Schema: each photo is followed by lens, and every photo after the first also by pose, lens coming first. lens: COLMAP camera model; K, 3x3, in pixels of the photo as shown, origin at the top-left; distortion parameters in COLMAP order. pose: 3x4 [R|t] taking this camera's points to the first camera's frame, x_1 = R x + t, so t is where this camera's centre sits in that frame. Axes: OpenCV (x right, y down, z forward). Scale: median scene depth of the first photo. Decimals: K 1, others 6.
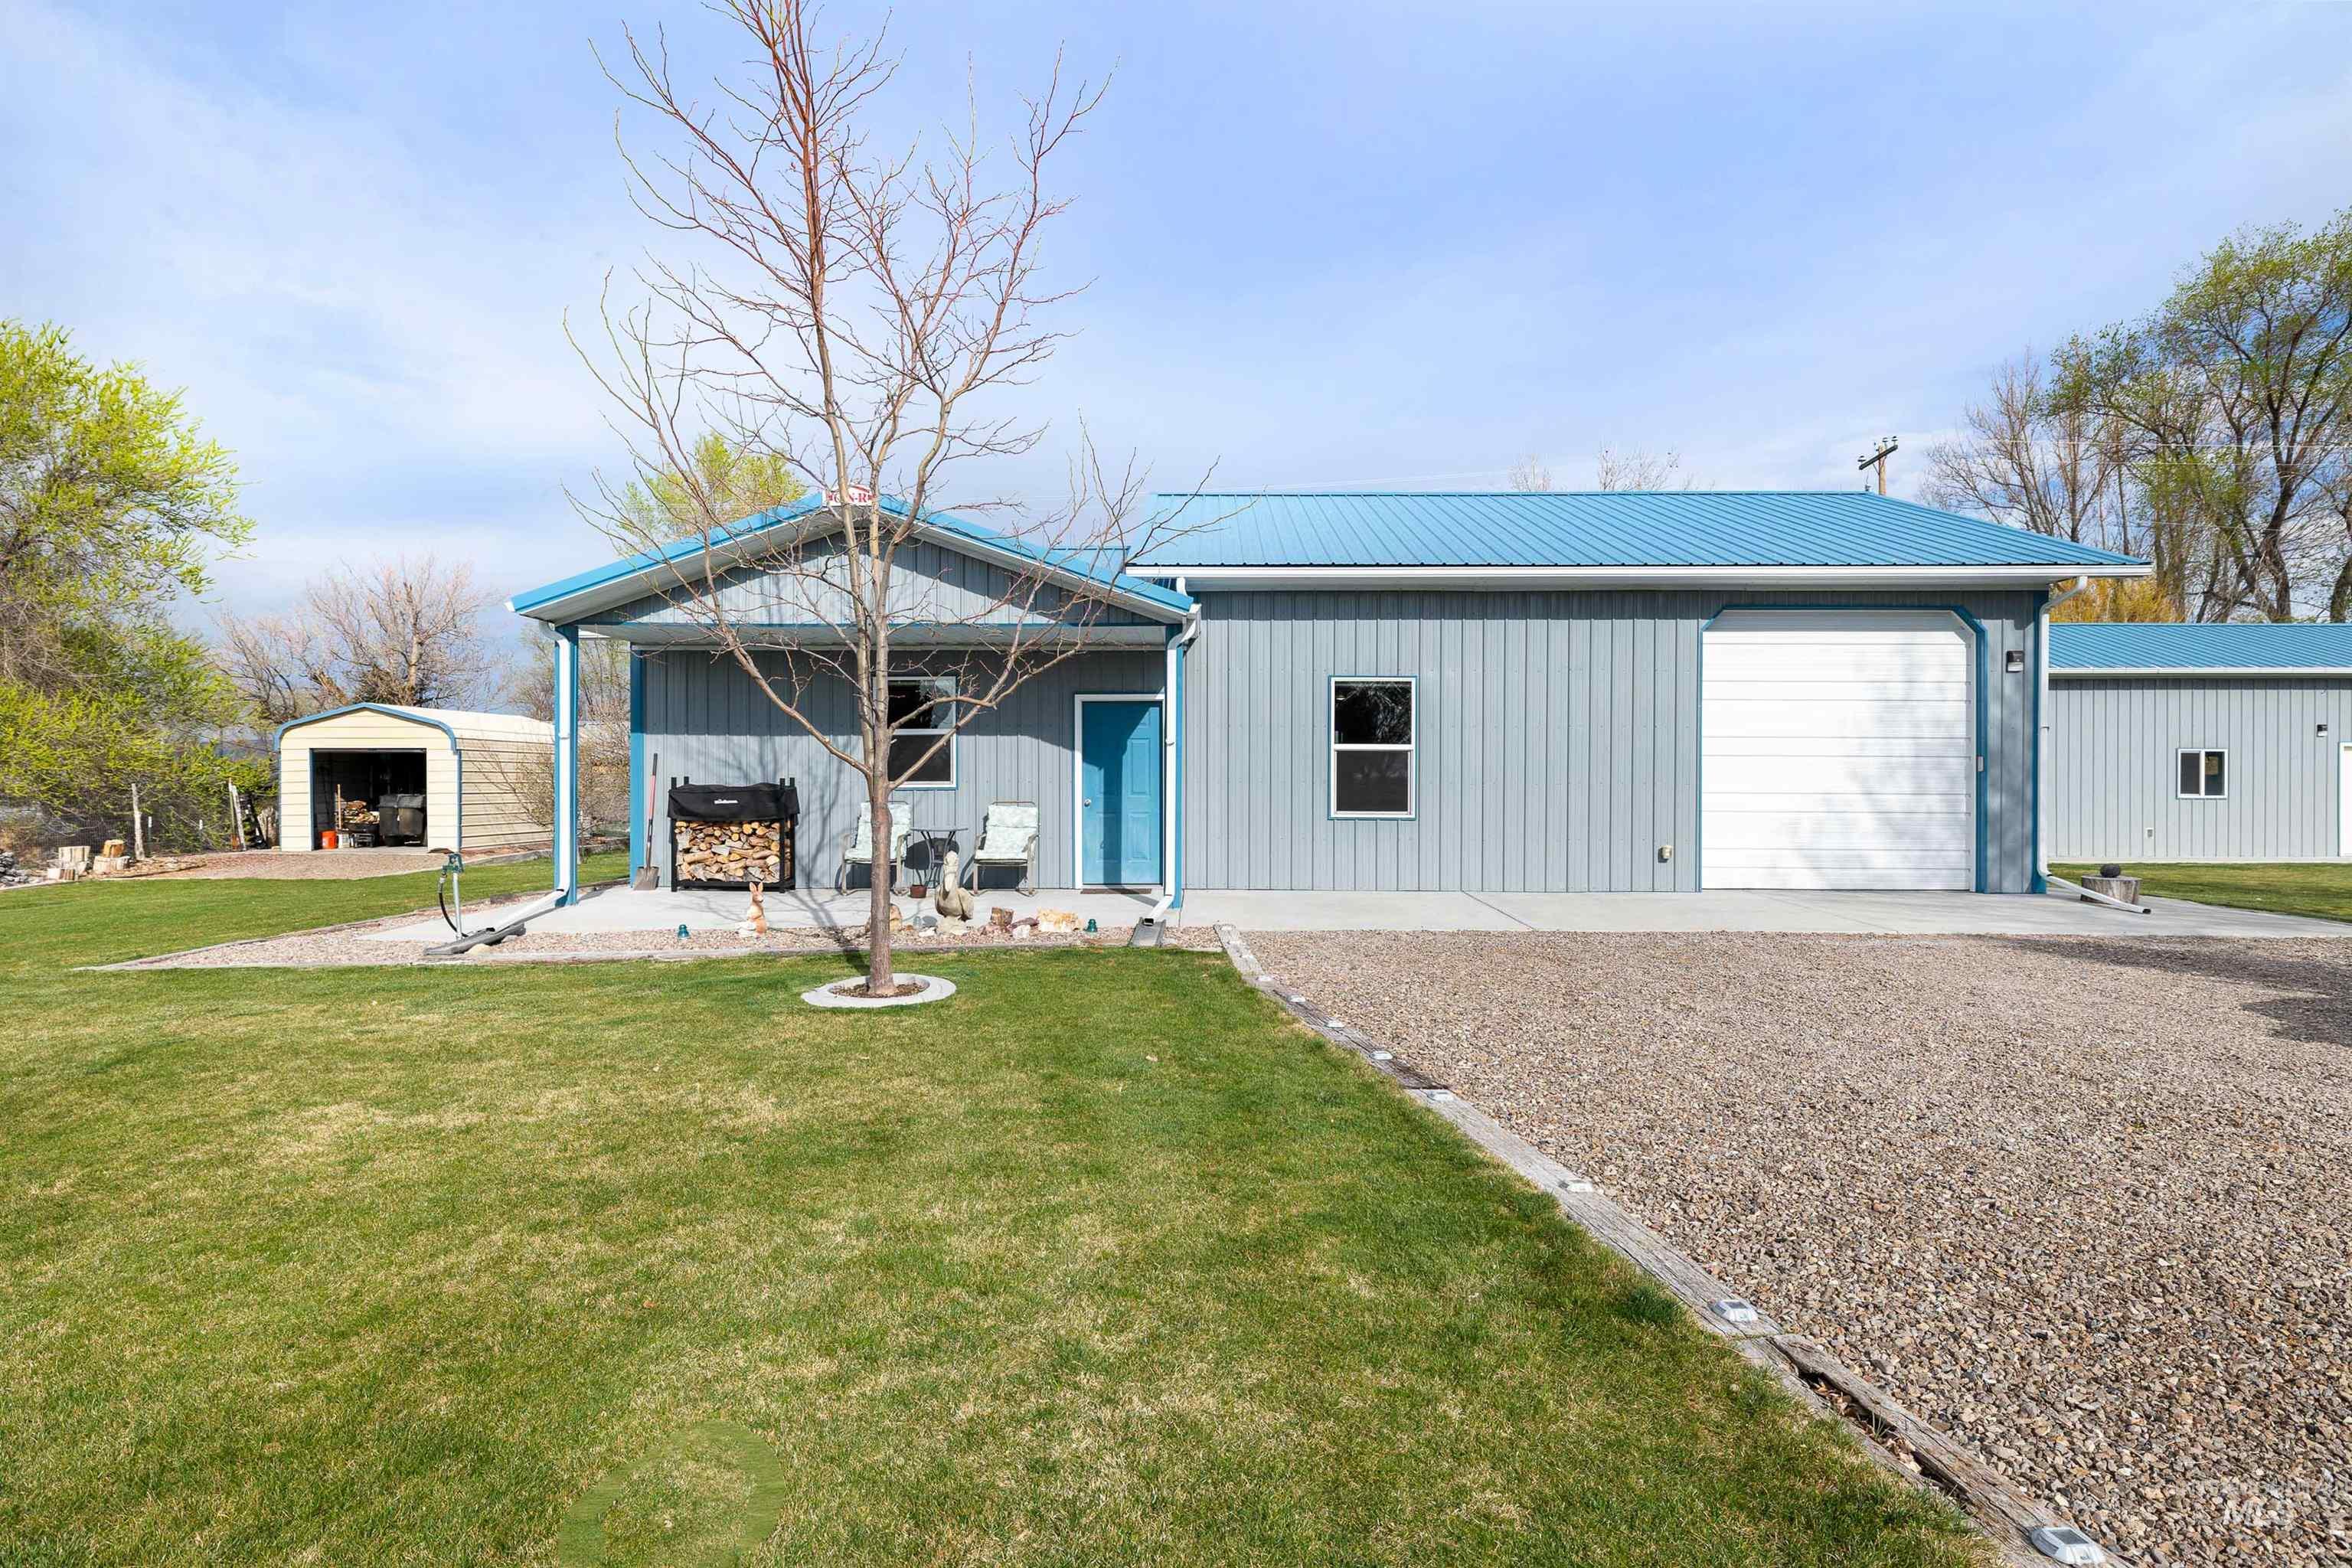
lens RADIAL K [[1287.6, 0, 1170.2], [0, 1287.6, 778.4], [0, 0, 1]] dist [-0.002988, -0.000330]
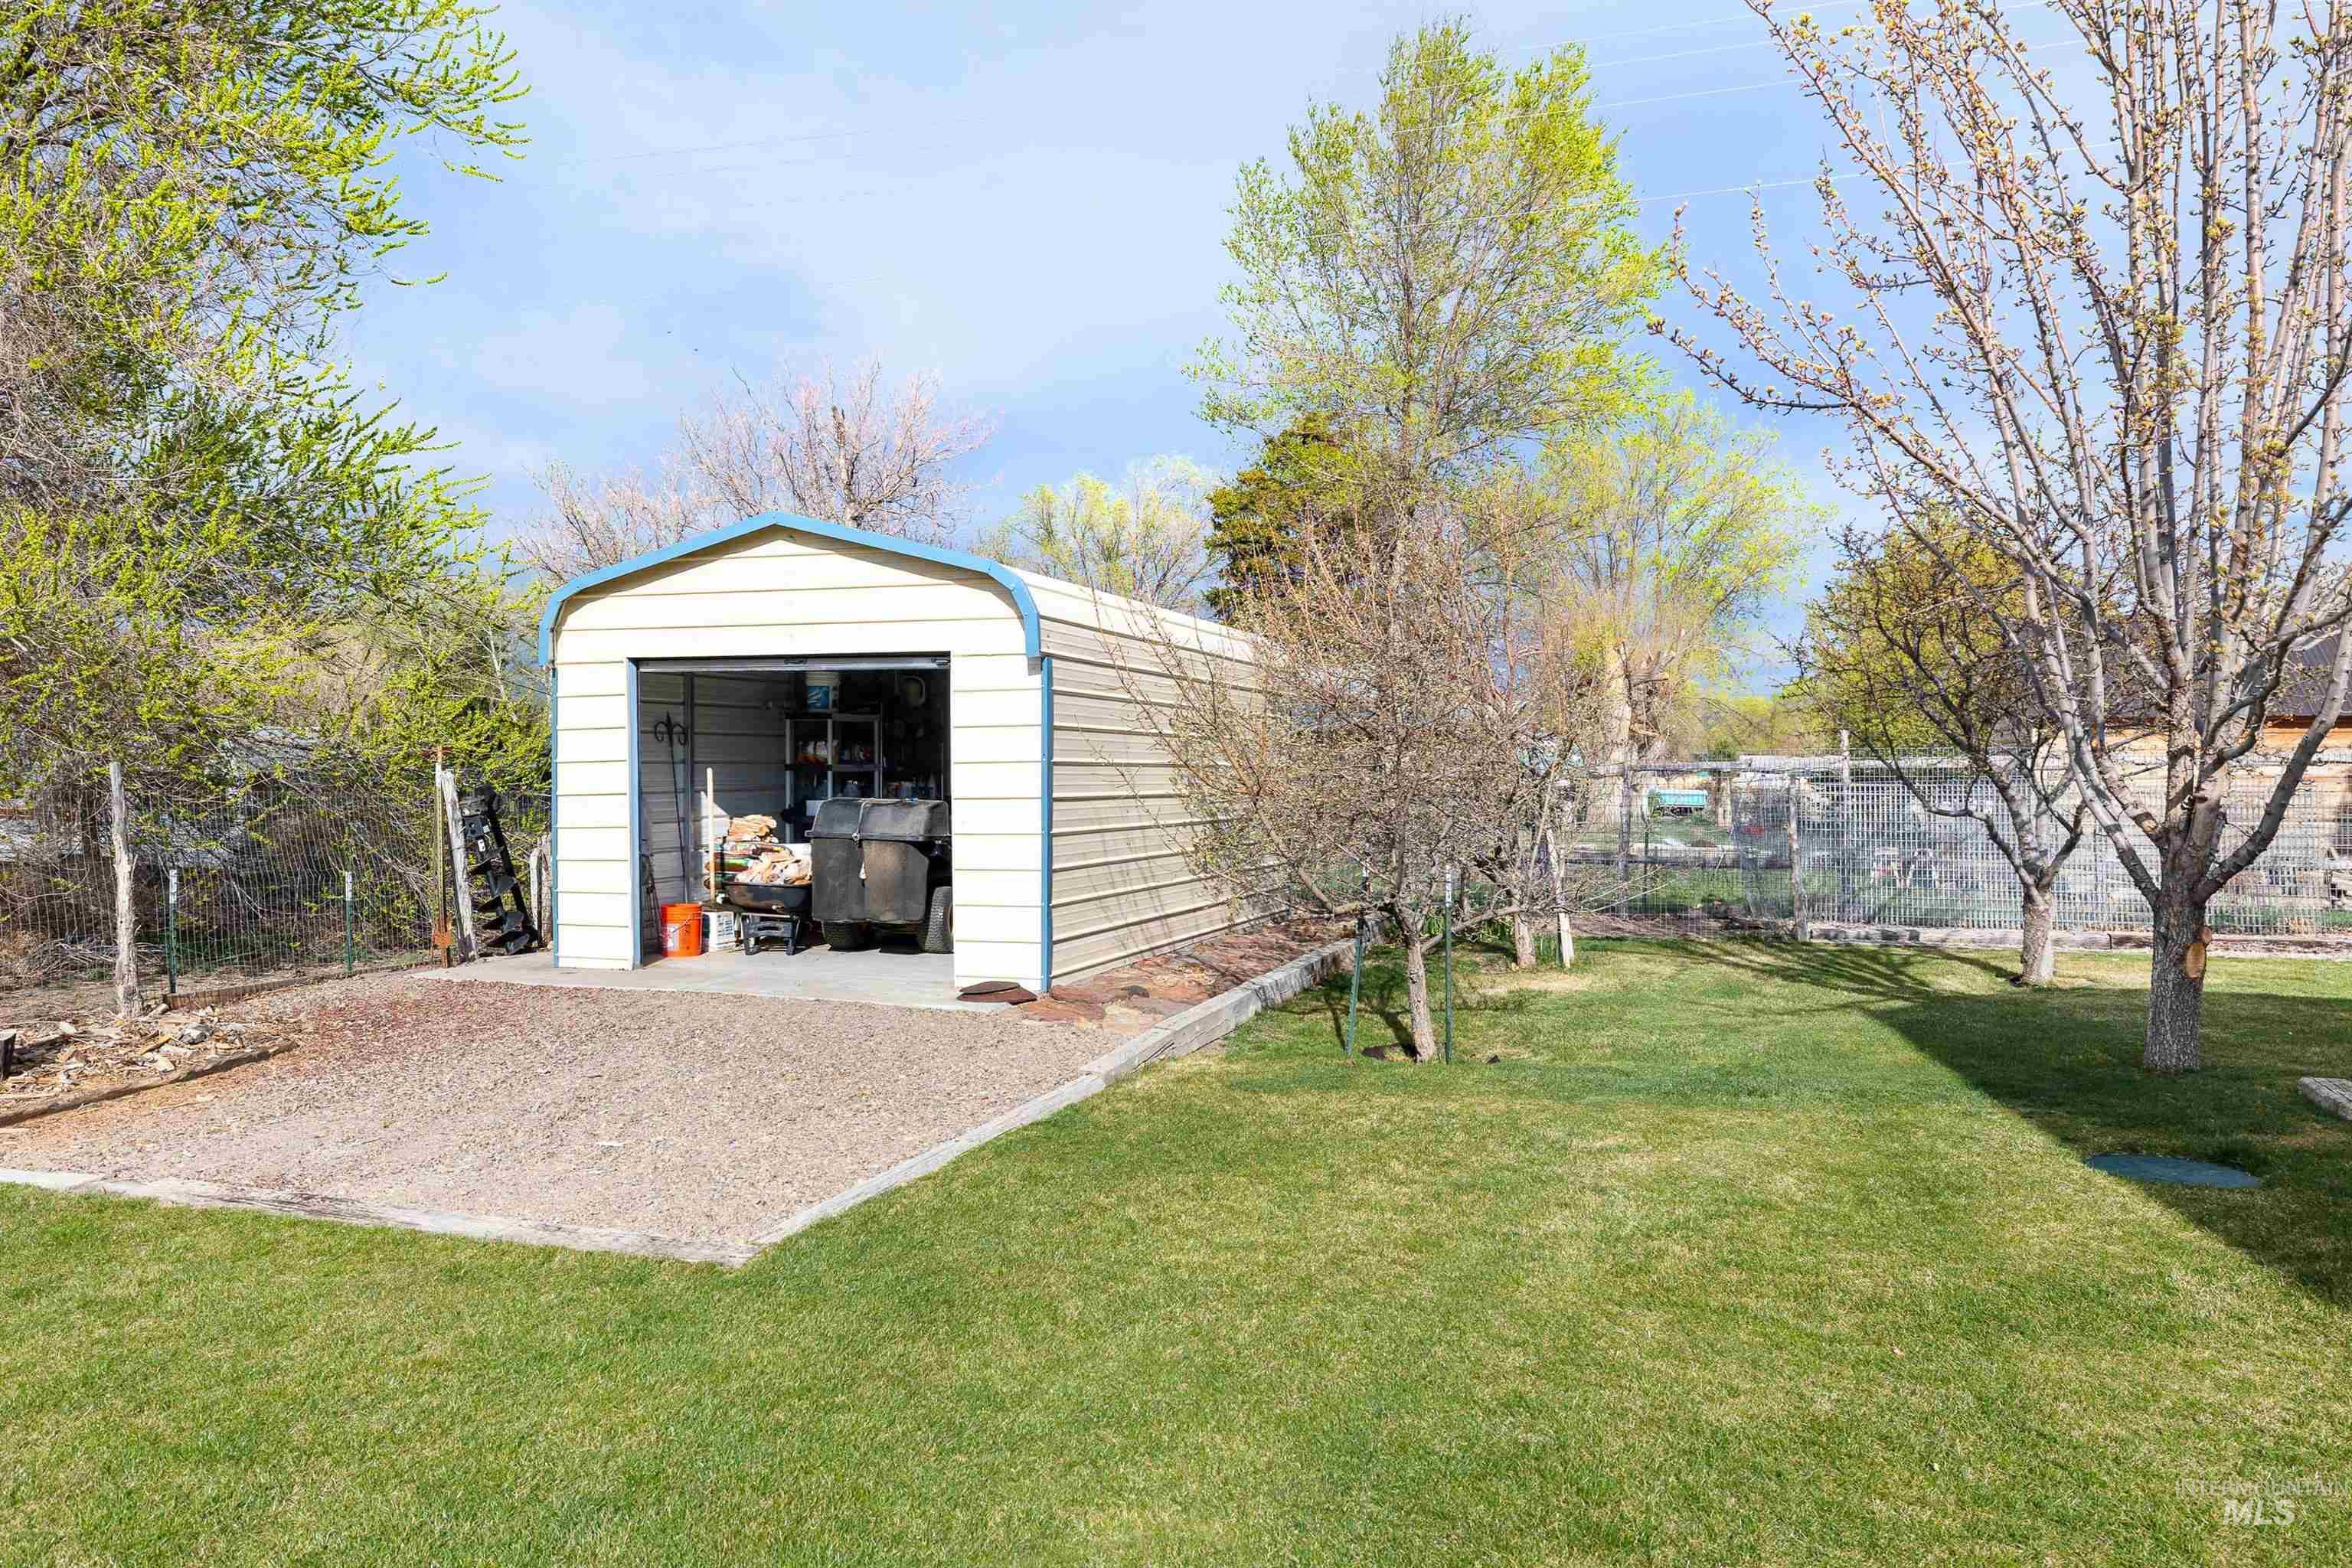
lens RADIAL K [[1681.1, 0, 1178.1], [0, 1681.1, 783.9], [0, 0, 1]] dist [0.006460, 0.001129]
pose [[0.949590, 0.008926, -0.313367, -0.392905], [-0.006546, 0.999941, 0.008645, 0.004322], [0.313425, -0.006158, 0.949593, 0.622727]]
